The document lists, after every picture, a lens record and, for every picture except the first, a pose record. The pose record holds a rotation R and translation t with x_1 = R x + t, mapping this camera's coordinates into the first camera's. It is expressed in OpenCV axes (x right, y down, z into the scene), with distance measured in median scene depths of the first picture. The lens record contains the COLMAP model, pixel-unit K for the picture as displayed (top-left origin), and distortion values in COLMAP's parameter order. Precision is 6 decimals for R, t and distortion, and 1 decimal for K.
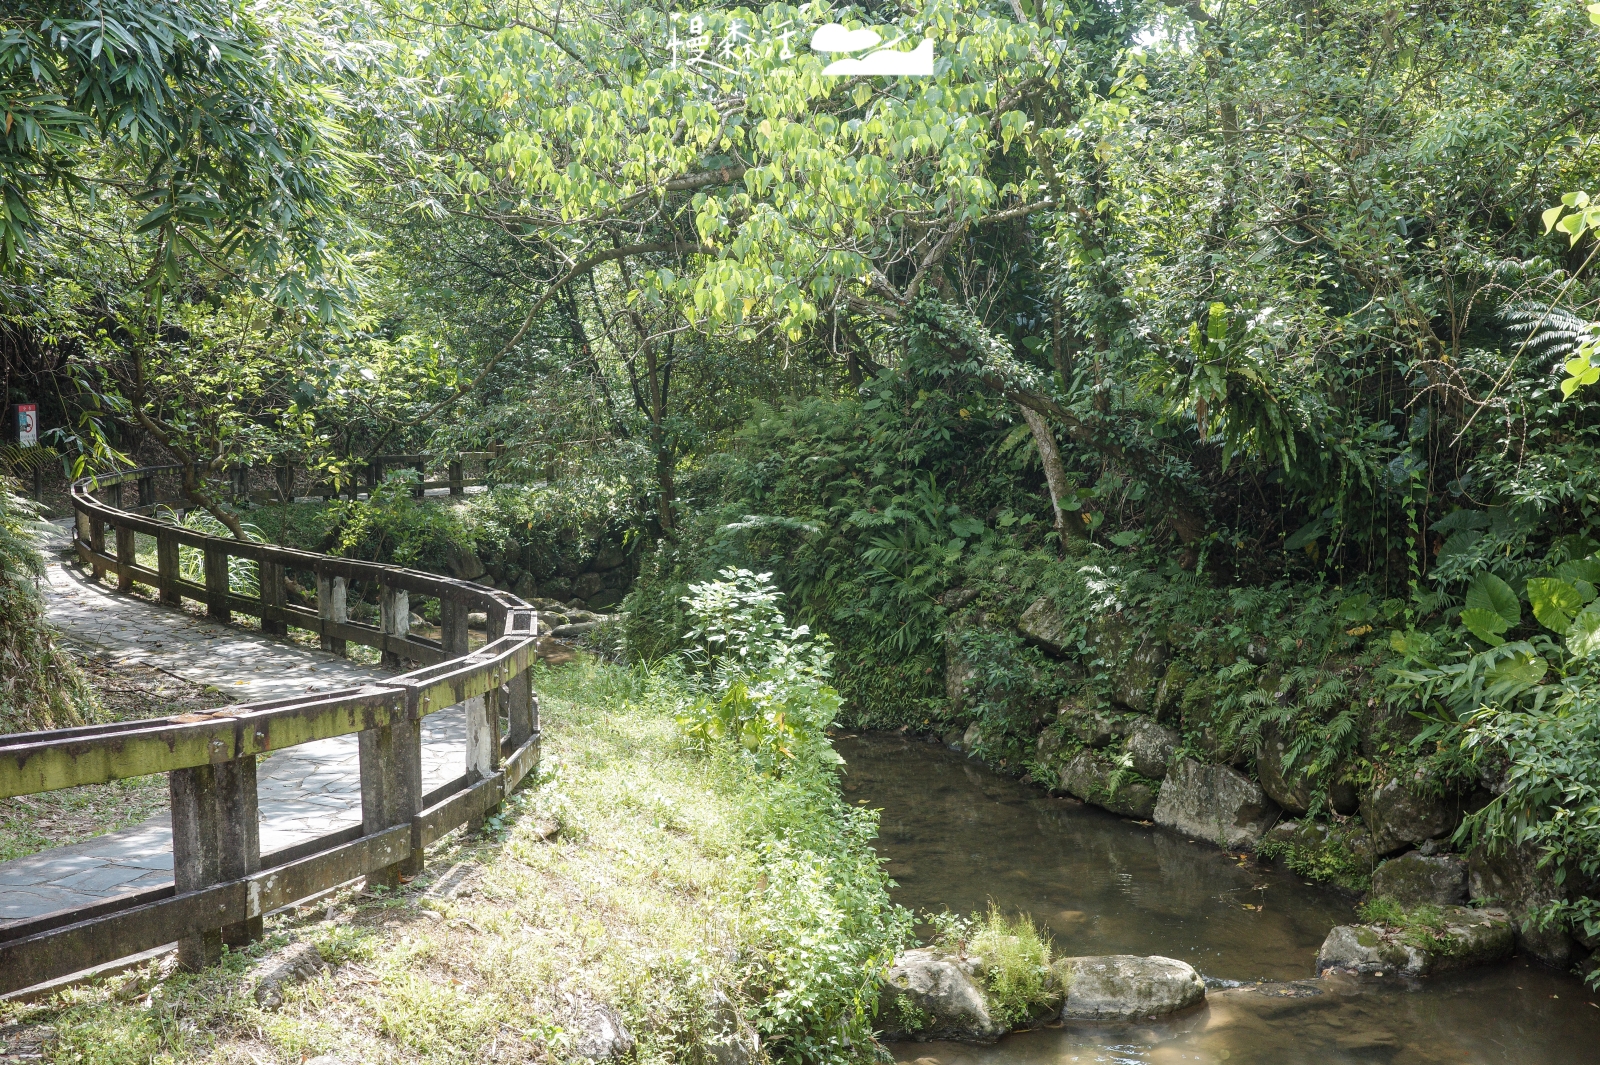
lens RADIAL K [[1787.4, 0, 802.1], [0, 1787.4, 535.2], [0, 0, 1]] dist [0.057057, -0.028209]
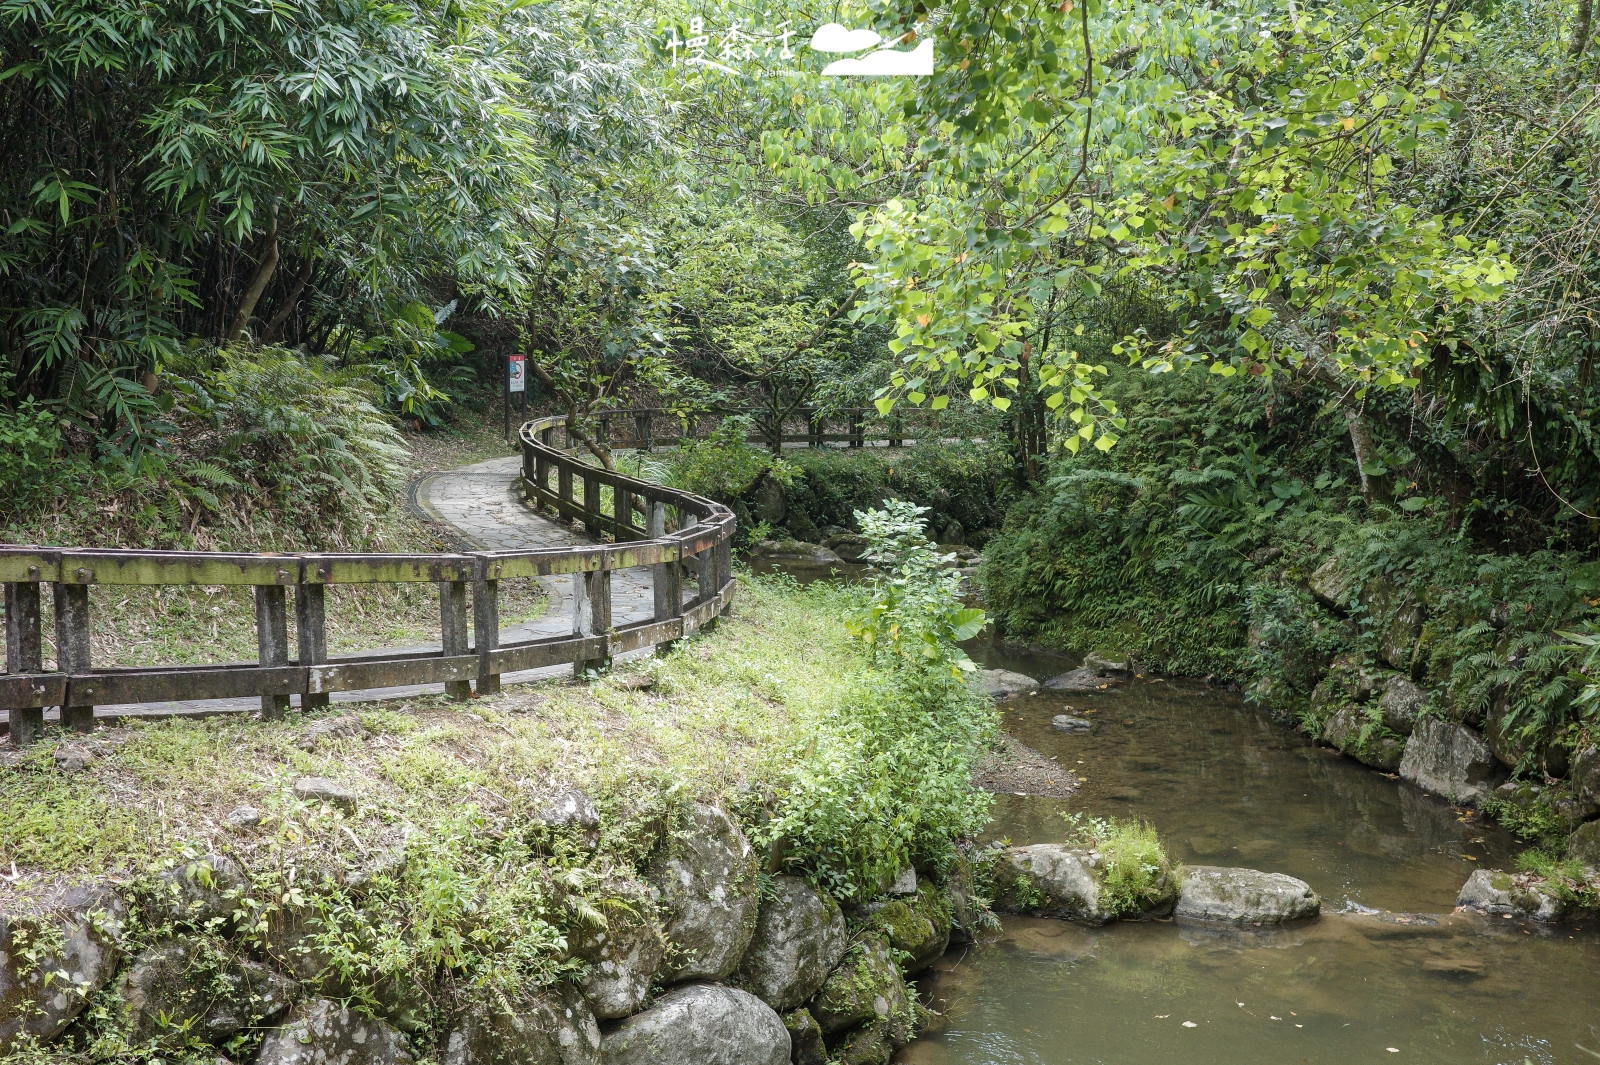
lens RADIAL K [[1787.4, 0, 802.1], [0, 1787.4, 535.2], [0, 0, 1]] dist [0.057057, -0.028209]
pose [[0.950443, 0.051180, -0.306657, 0.180491], [-0.045113, 0.998621, 0.026846, 0.008752], [0.307608, -0.011681, 0.951442, -0.095559]]
